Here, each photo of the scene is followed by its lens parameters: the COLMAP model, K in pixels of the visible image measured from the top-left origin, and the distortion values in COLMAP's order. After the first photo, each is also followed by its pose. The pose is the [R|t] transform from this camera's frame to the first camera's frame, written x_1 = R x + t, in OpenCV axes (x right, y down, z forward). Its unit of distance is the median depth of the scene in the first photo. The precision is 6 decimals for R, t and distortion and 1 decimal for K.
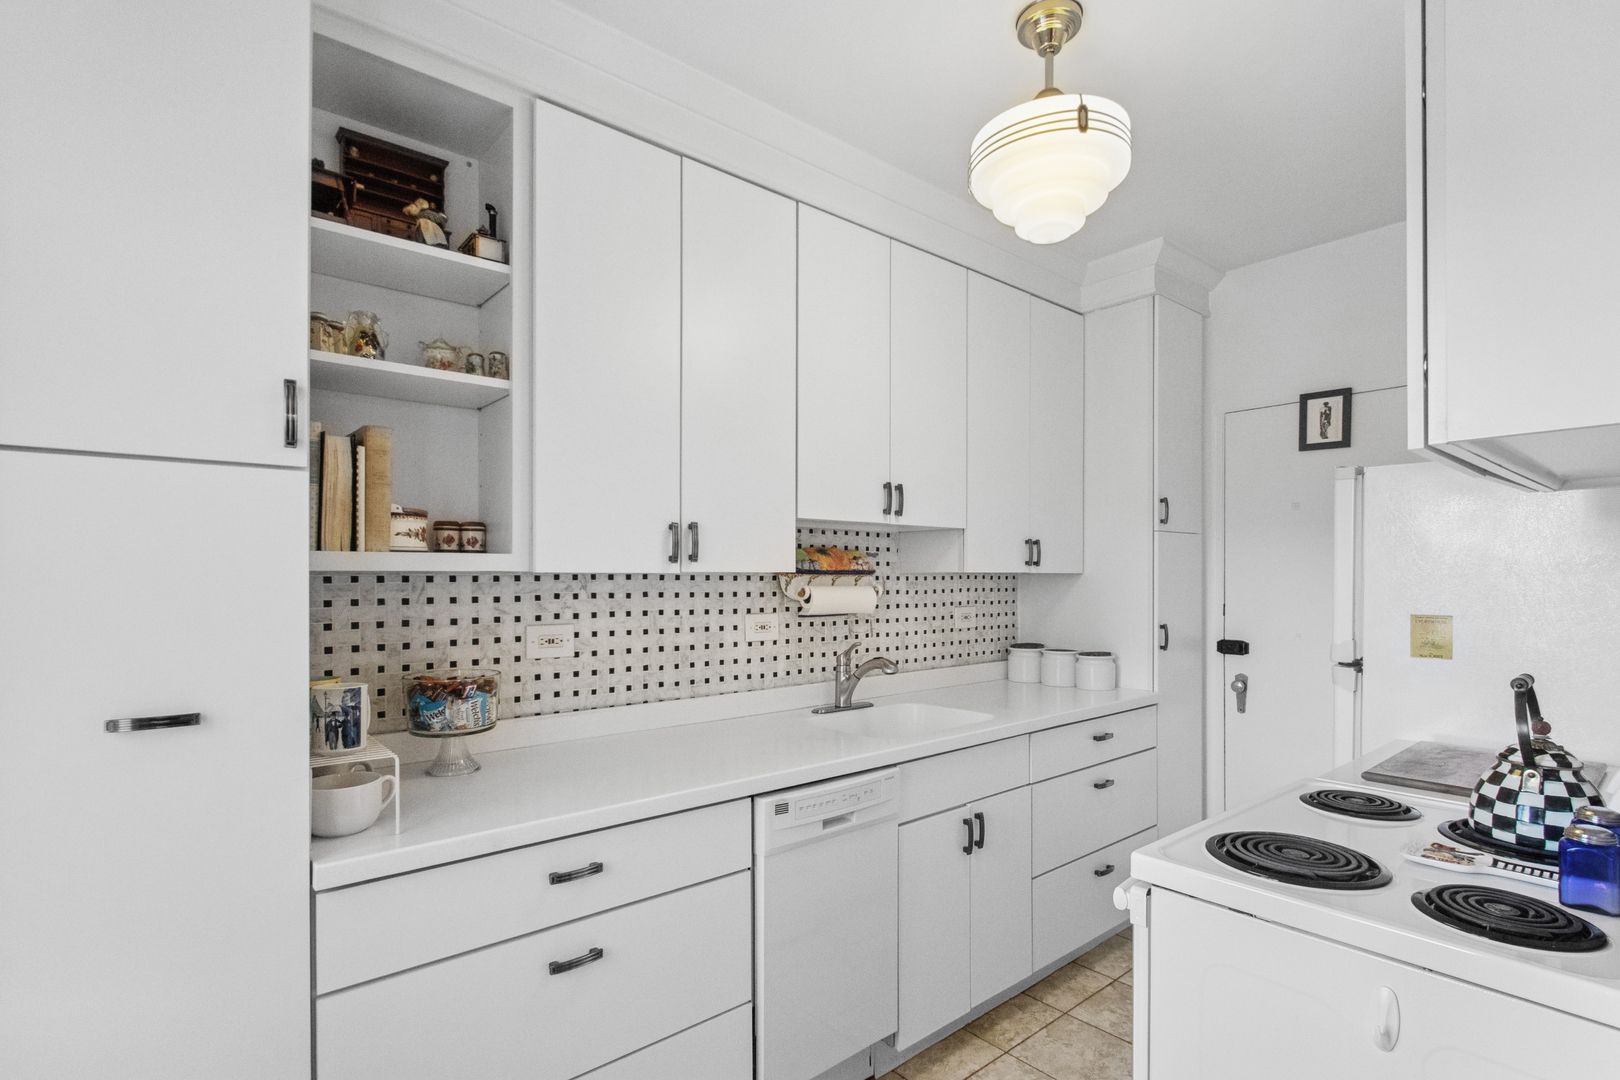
lens RADIAL K [[800.7, 0, 810.8], [0, 800.7, 583.9], [0, 0, 1]] dist [0.000484, 0.000191]
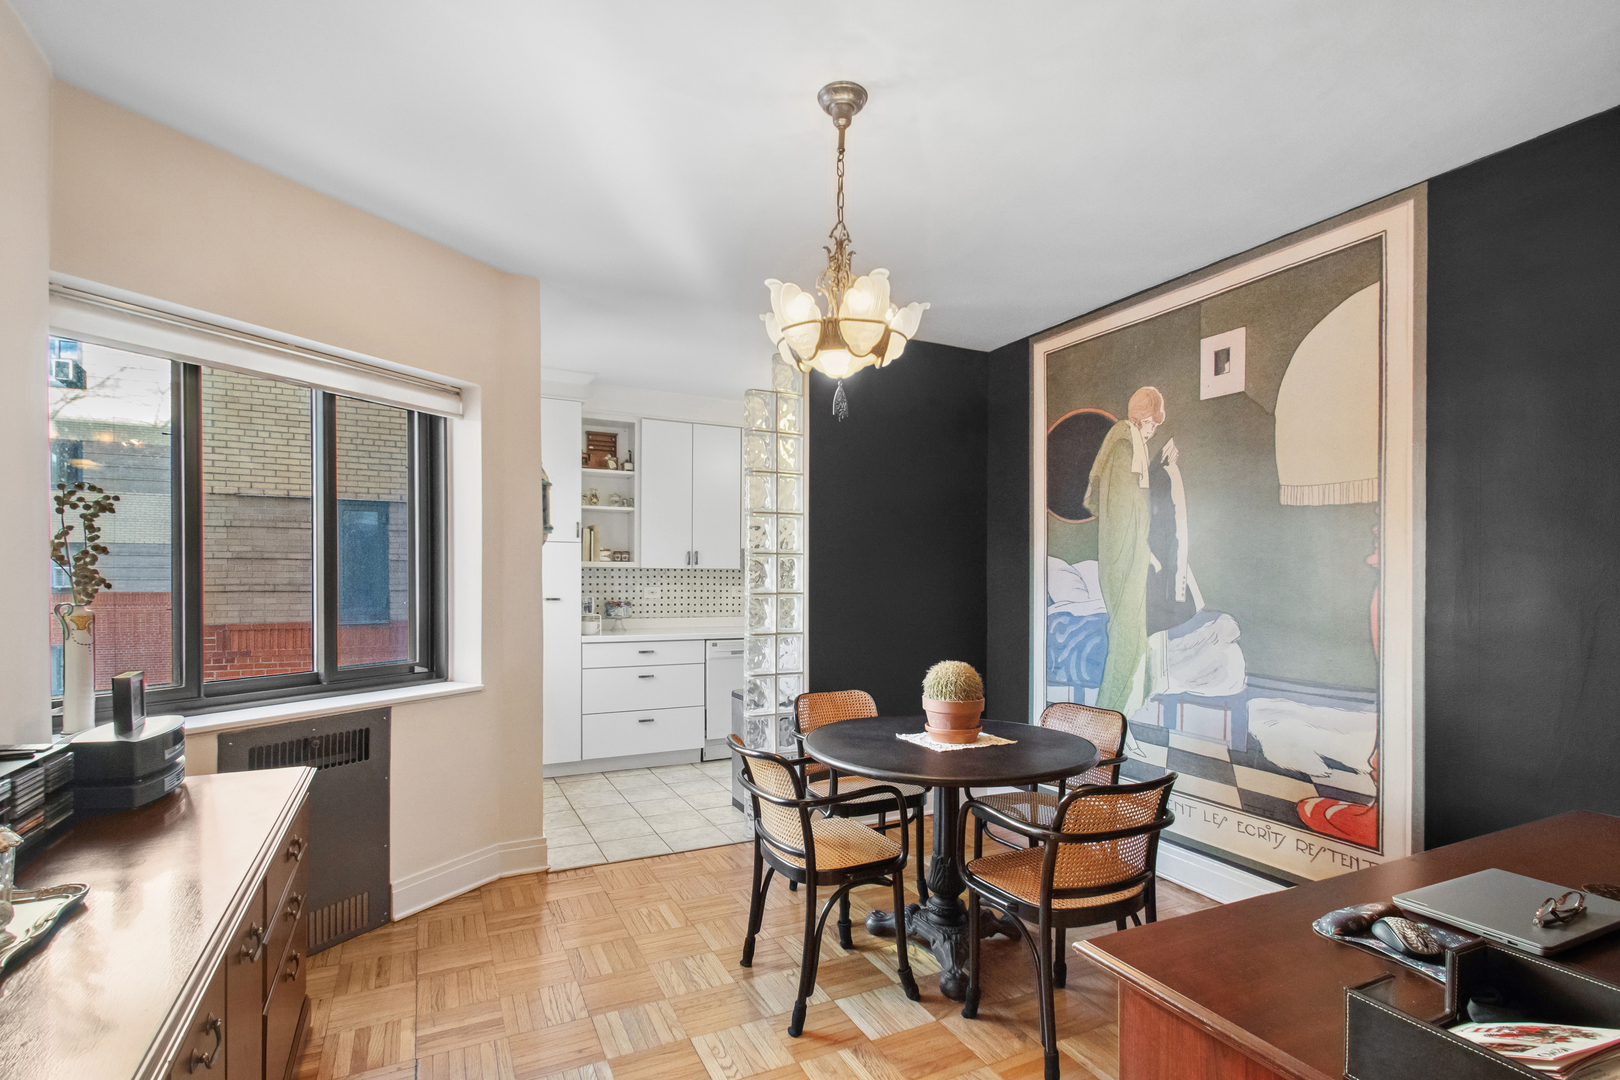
lens RADIAL K [[789.6, 0, 806.0], [0, 789.6, 594.5], [0, 0, 1]] dist [-0.001545, -0.000063]
pose [[0.970618, 0.012228, -0.240313, 0.954365], [-0.009082, 0.999858, 0.014195, 0.037341], [0.240453, -0.011595, 0.970592, -1.725555]]
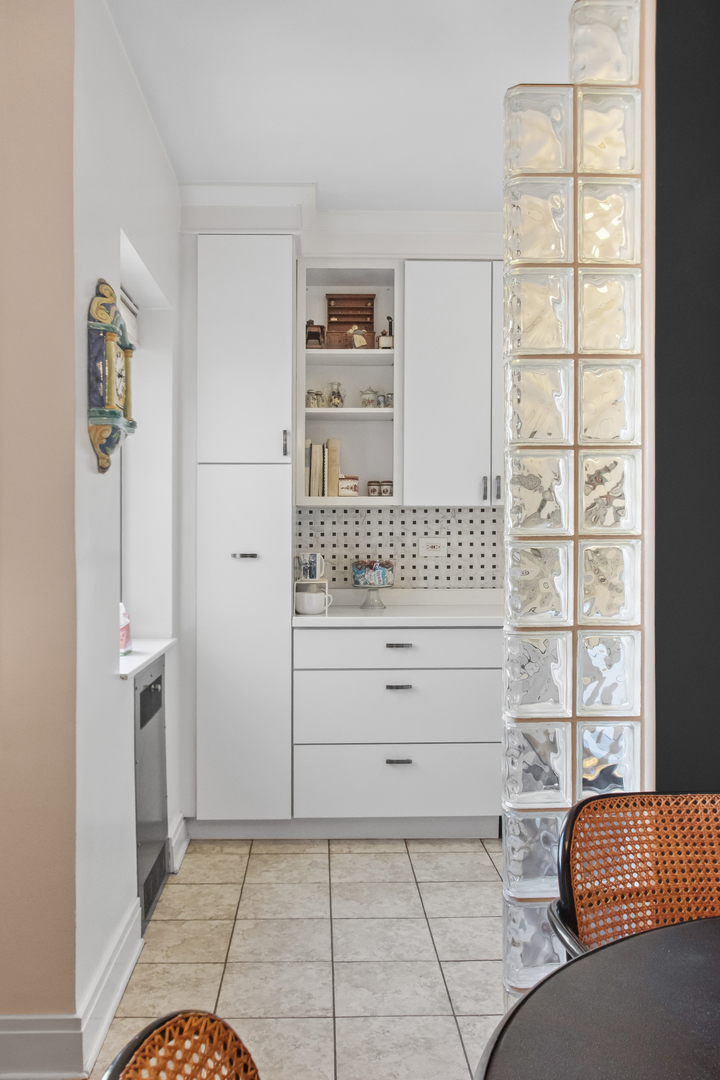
lens RADIAL K [[909.0, 0, 328.3], [0, 909.0, 556.0], [0, 0, 1]] dist [-0.007556, 0.000101]
pose [[0.771326, 0.010929, -0.636347, 0.835288], [-0.004278, 0.999919, 0.011987, 0.074784], [0.636426, -0.006524, 0.771310, -0.743374]]
